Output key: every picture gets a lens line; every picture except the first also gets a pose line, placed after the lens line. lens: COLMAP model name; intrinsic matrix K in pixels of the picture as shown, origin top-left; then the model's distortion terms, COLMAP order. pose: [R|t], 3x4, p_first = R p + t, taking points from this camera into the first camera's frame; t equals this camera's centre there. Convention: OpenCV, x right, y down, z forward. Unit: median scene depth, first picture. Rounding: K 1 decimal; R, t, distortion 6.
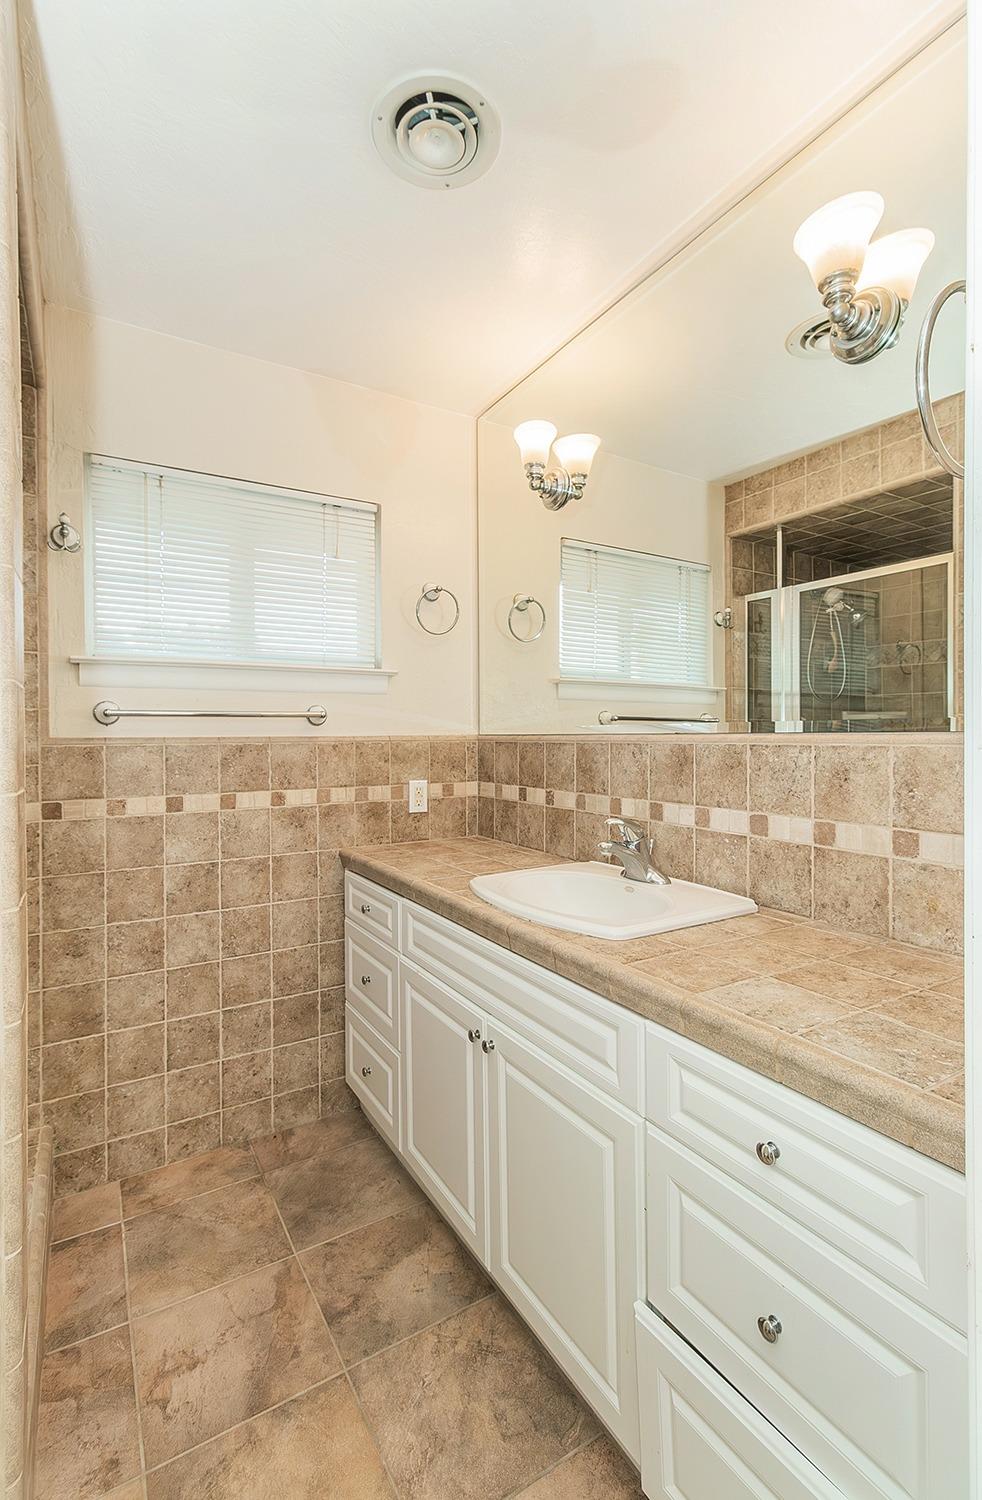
lens RADIAL K [[678.2, 0, 492.0], [0, 678.2, 738.5], [0, 0, 1]] dist [0.006928, -0.000339]
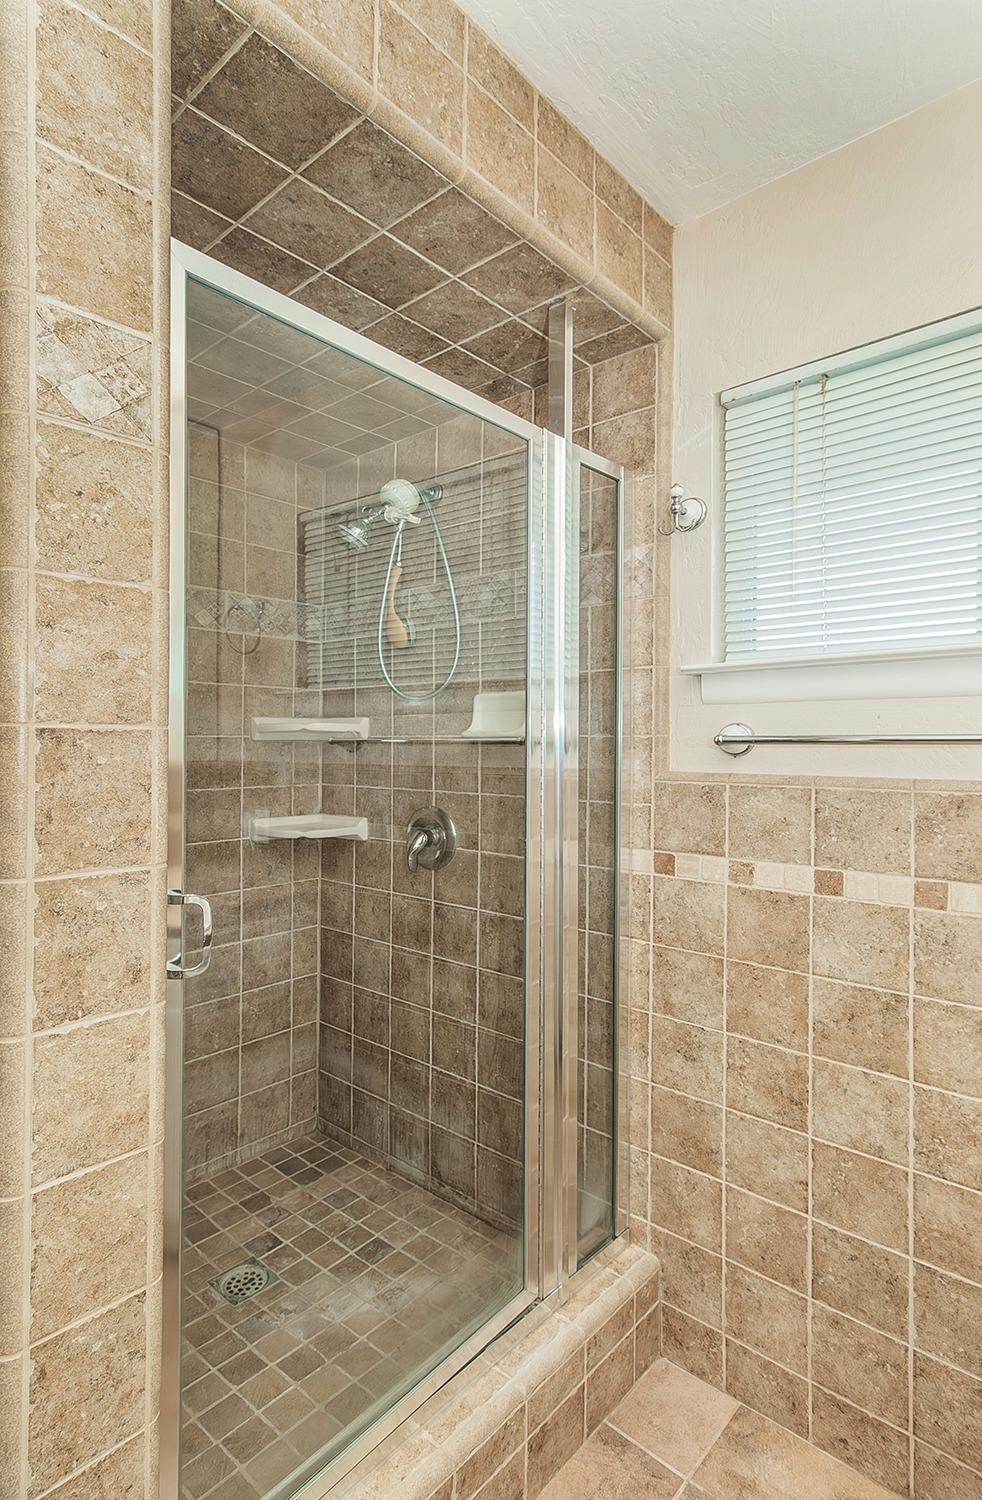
lens RADIAL K [[678.2, 0, 489.0], [0, 678.2, 747.8], [0, 0, 1]] dist [0.006928, -0.000339]
pose [[0.280774, 0.006188, -0.959754, 0.052088], [-0.021700, 0.999765, 0.000097, -0.022522], [0.959529, 0.020799, 0.280842, 0.526455]]
